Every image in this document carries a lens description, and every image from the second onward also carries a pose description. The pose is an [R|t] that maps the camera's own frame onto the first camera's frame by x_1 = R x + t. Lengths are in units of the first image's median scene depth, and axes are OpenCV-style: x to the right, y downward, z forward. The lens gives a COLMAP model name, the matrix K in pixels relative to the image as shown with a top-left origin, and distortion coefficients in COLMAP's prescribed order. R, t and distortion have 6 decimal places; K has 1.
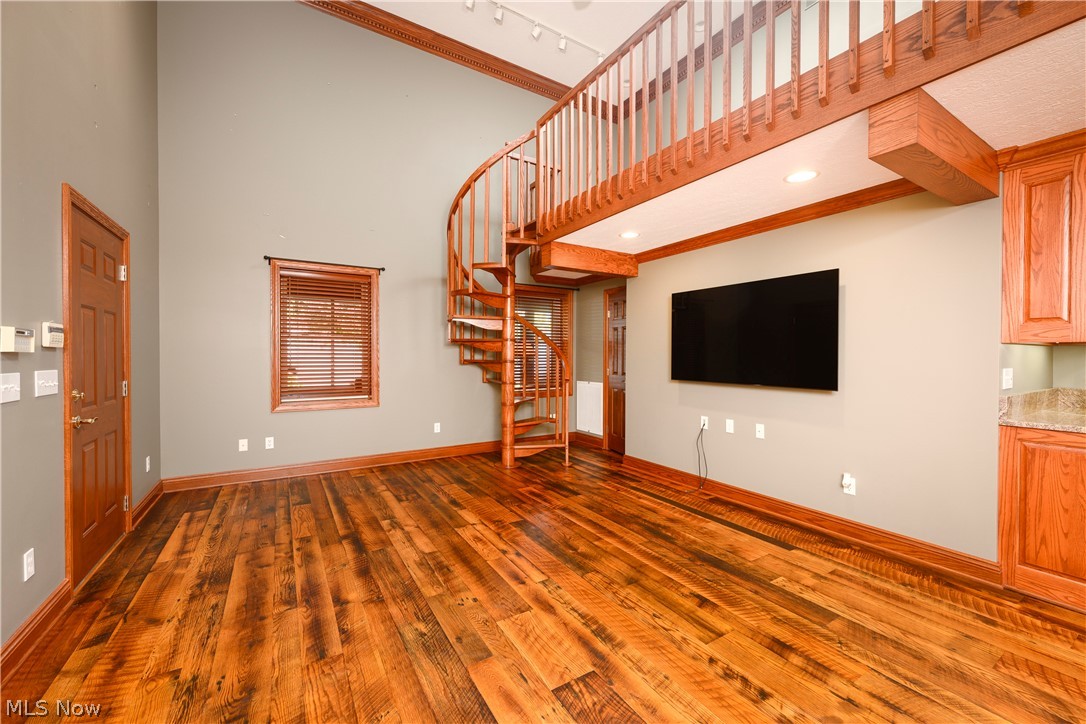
lens RADIAL K [[430.6, 0, 537.1], [0, 430.6, 361.9], [0, 0, 1]] dist [-0.000731, 0.000493]
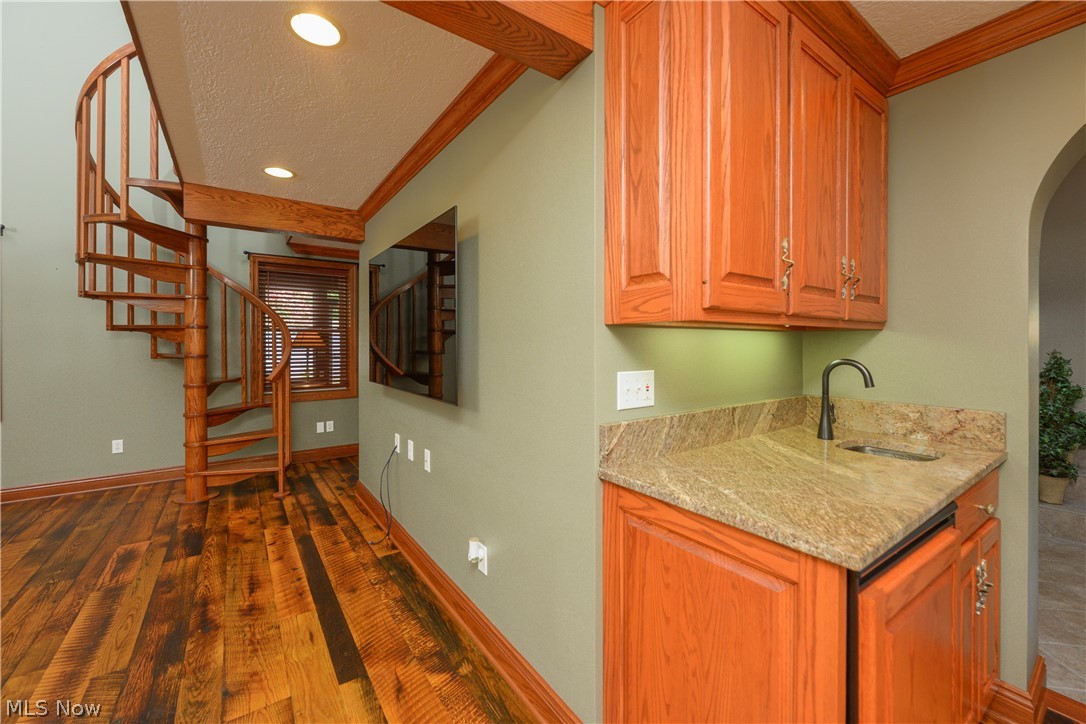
lens RADIAL K [[430.6, 0, 549.3], [0, 430.6, 351.3], [0, 0, 1]] dist [-0.000731, 0.000493]
pose [[0.998047, -0.005499, 0.062226, 0.656105], [0.005568, 0.999984, -0.000926, -0.007396], [-0.062220, 0.001271, 0.998062, 0.314784]]
